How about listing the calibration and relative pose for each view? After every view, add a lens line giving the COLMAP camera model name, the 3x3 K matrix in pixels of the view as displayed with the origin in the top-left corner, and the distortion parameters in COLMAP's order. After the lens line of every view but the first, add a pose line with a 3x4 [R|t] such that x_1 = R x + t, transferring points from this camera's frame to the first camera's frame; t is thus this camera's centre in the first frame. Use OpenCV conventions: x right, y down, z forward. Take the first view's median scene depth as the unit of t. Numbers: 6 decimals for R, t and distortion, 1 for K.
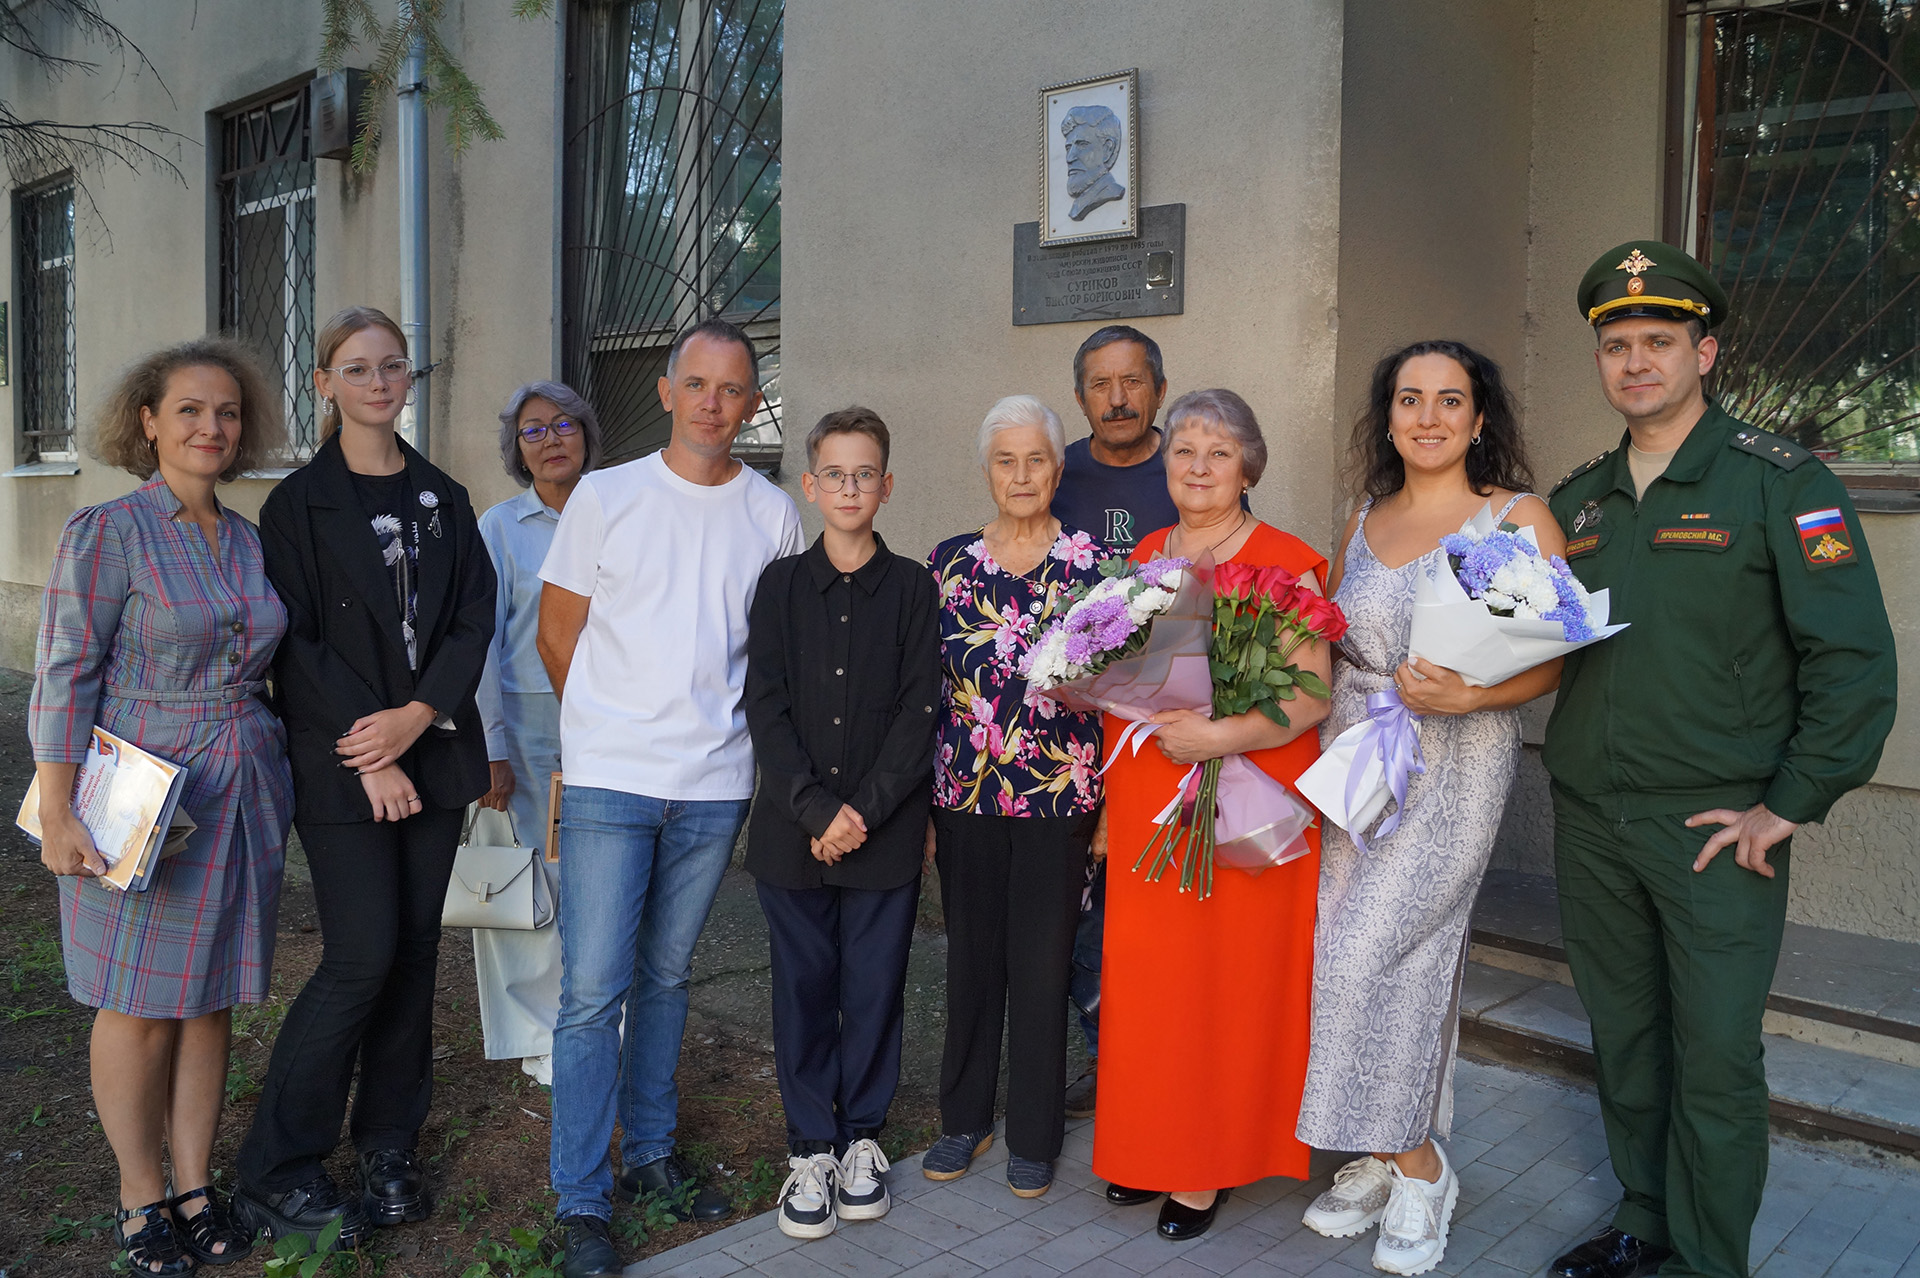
lens RADIAL K [[1650.4, 0, 886.2], [0, 1650.4, 606.3], [0, 0, 1]] dist [-0.076711, 0.002269]
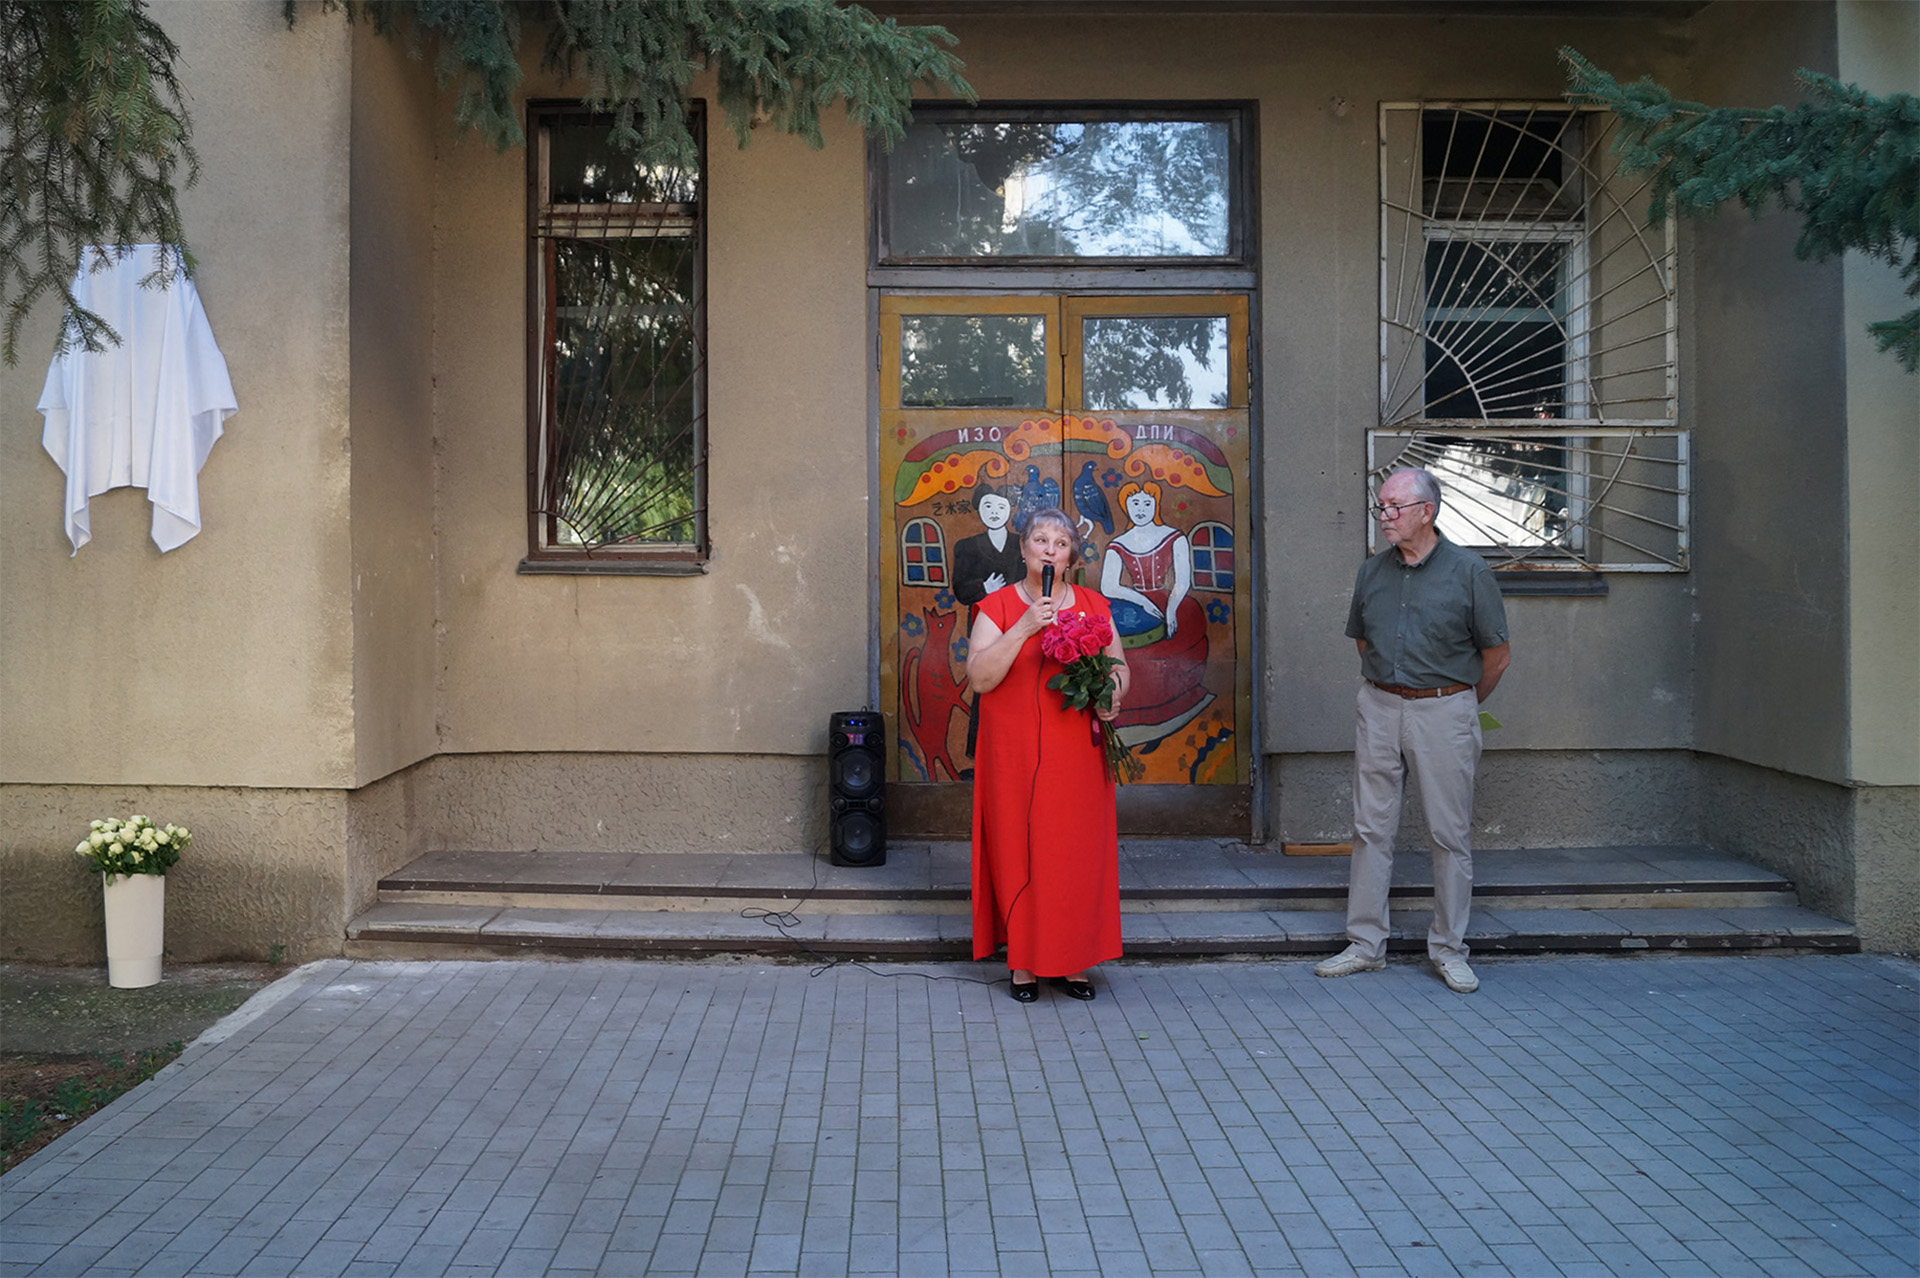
lens RADIAL K [[1745.4, 0, 856.3], [0, 1745.4, 580.9], [0, 0, 1]] dist [-0.080042, 0.000000]
pose [[0.722785, -0.020705, 0.690762, -0.418344], [0.066797, 0.996964, -0.040010, 0.025219], [-0.687837, 0.075060, 0.721974, -0.337123]]
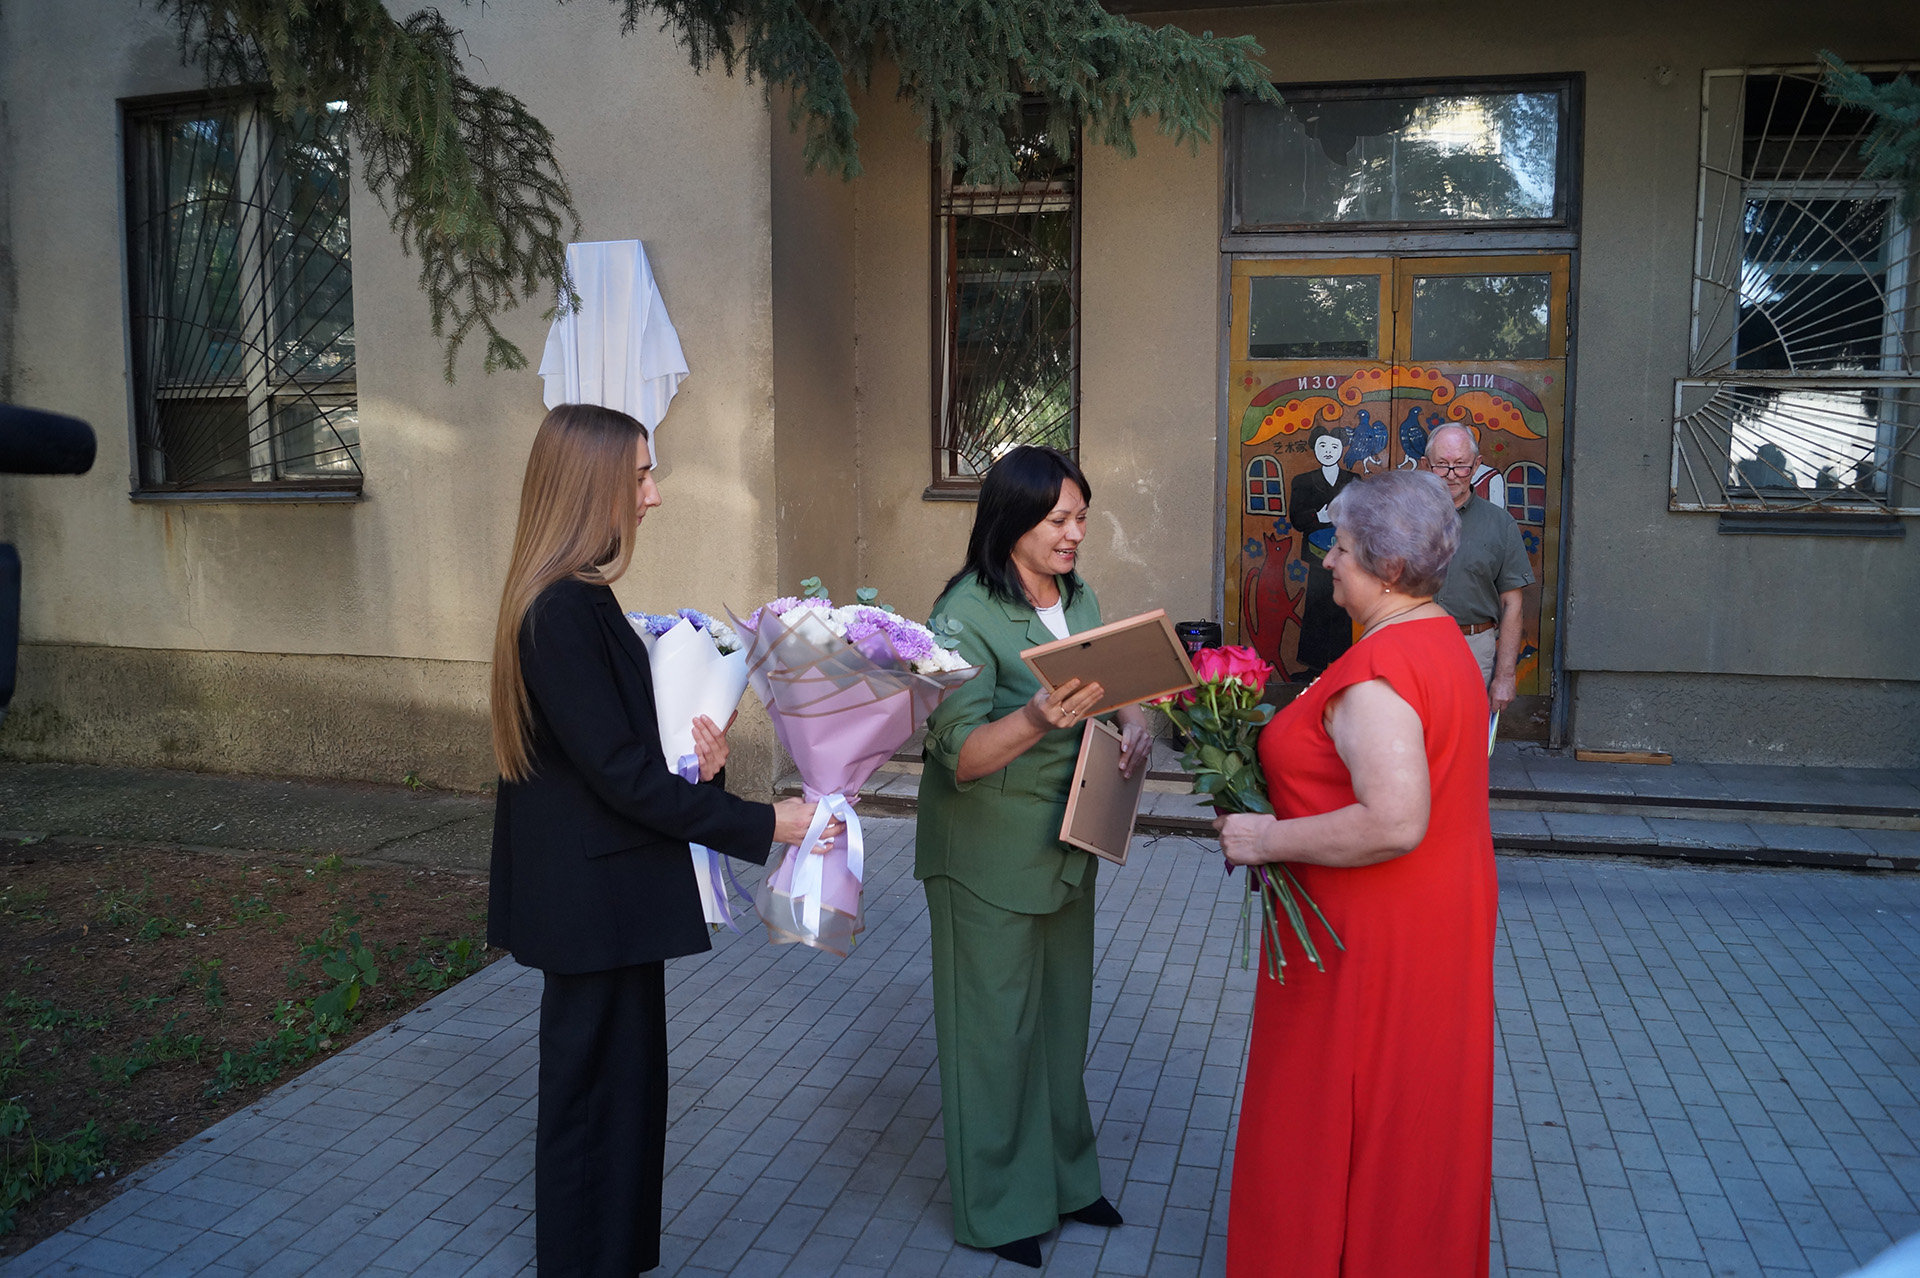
lens RADIAL K [[1511.8, 0, 958.3], [0, 1511.8, 650.7], [0, 0, 1]] dist [-0.079358, 0.008978]
pose [[0.863155, -0.077969, 0.498883, -0.354795], [0.049794, 0.996334, 0.069563, -0.016107], [-0.502478, -0.035203, 0.863873, -0.456613]]
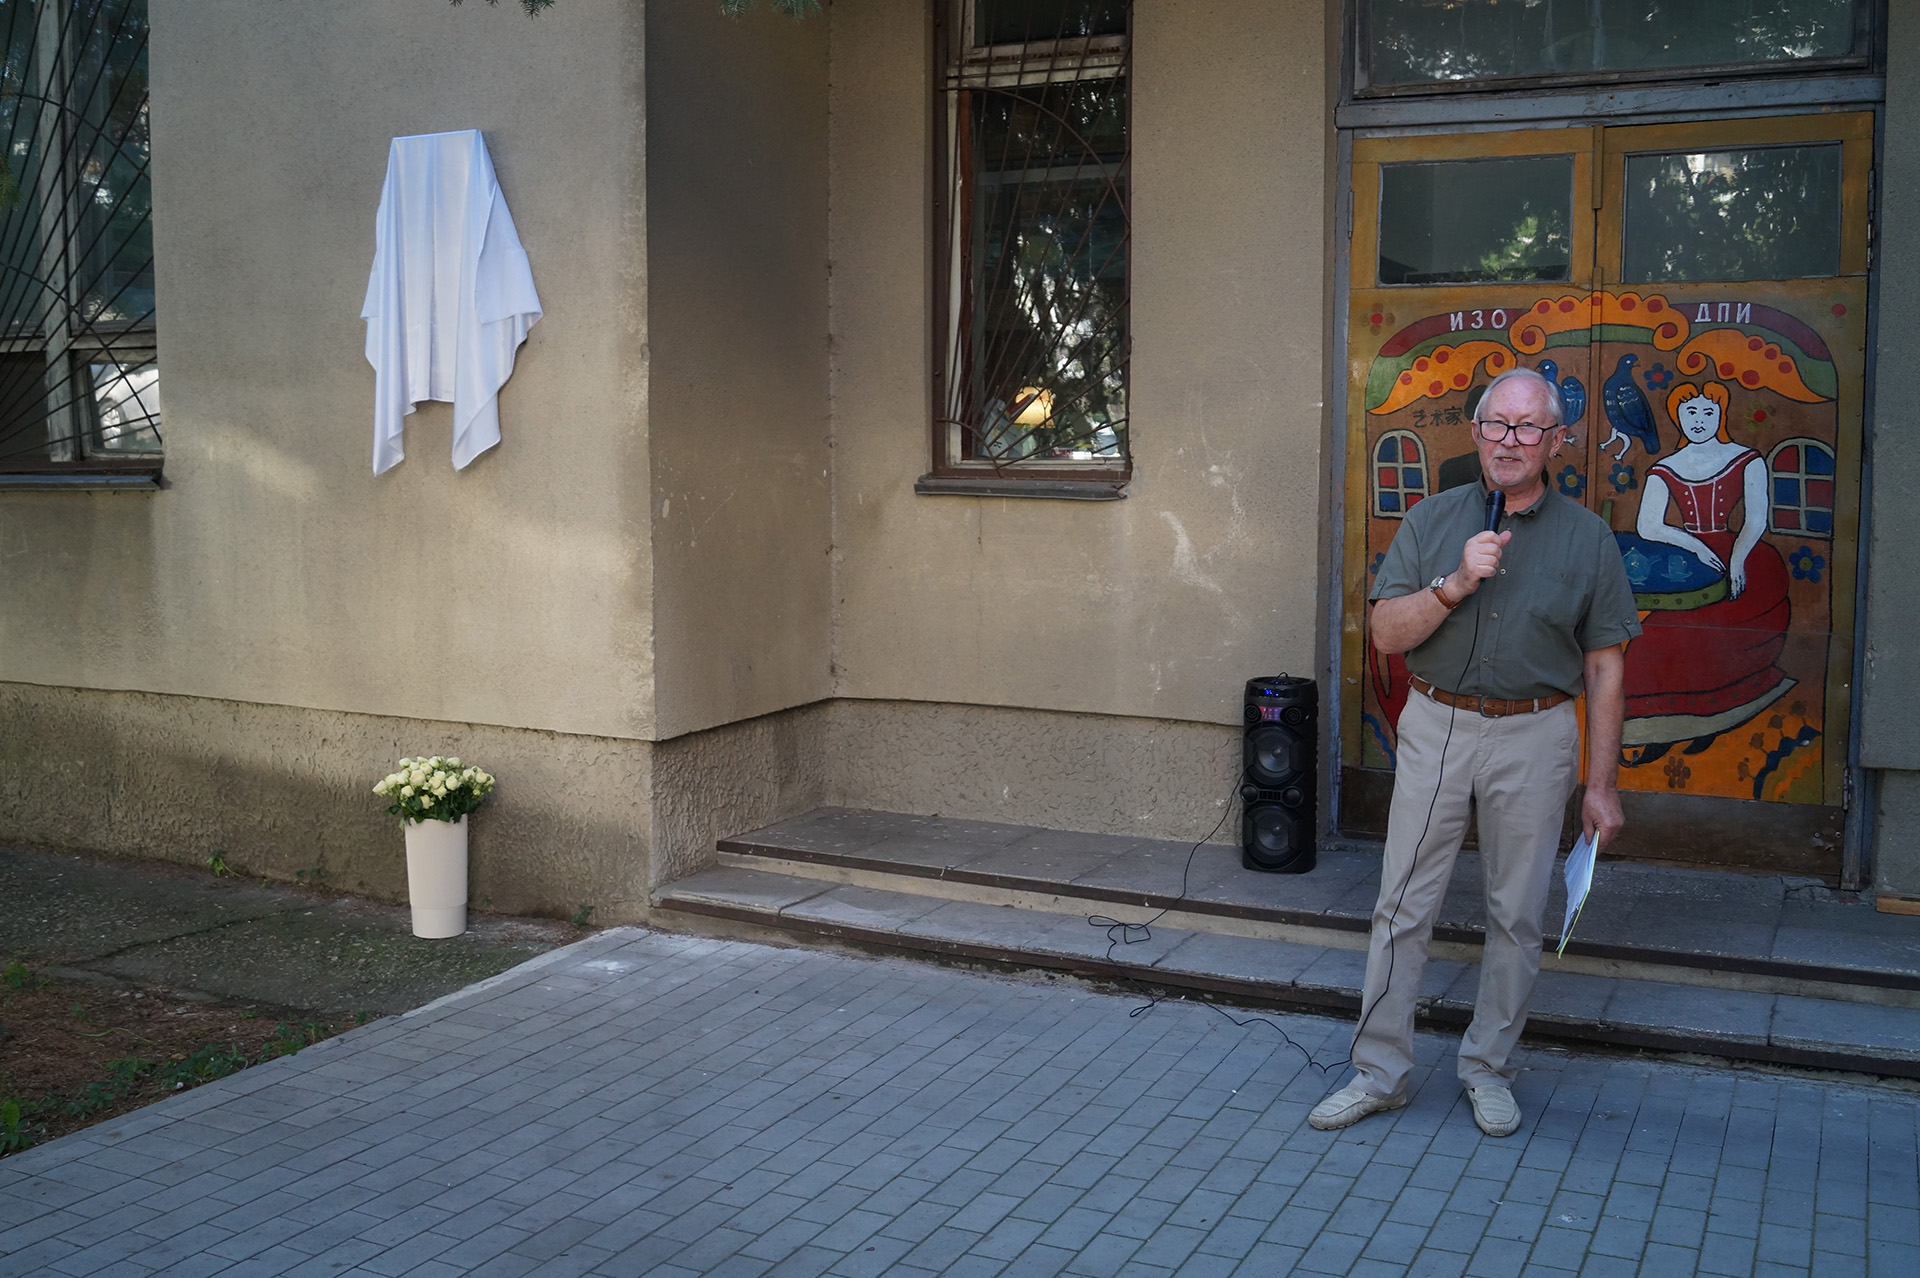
lens RADIAL K [[1934.5, 0, 957.7], [0, 1934.5, 644.9], [0, 0, 1]] dist [-0.055801, 0.000000]
pose [[0.943895, -0.044935, 0.327176, 0.013346], [0.035365, 0.998756, 0.035145, -0.001311], [-0.328348, -0.021603, 0.944310, -0.420336]]
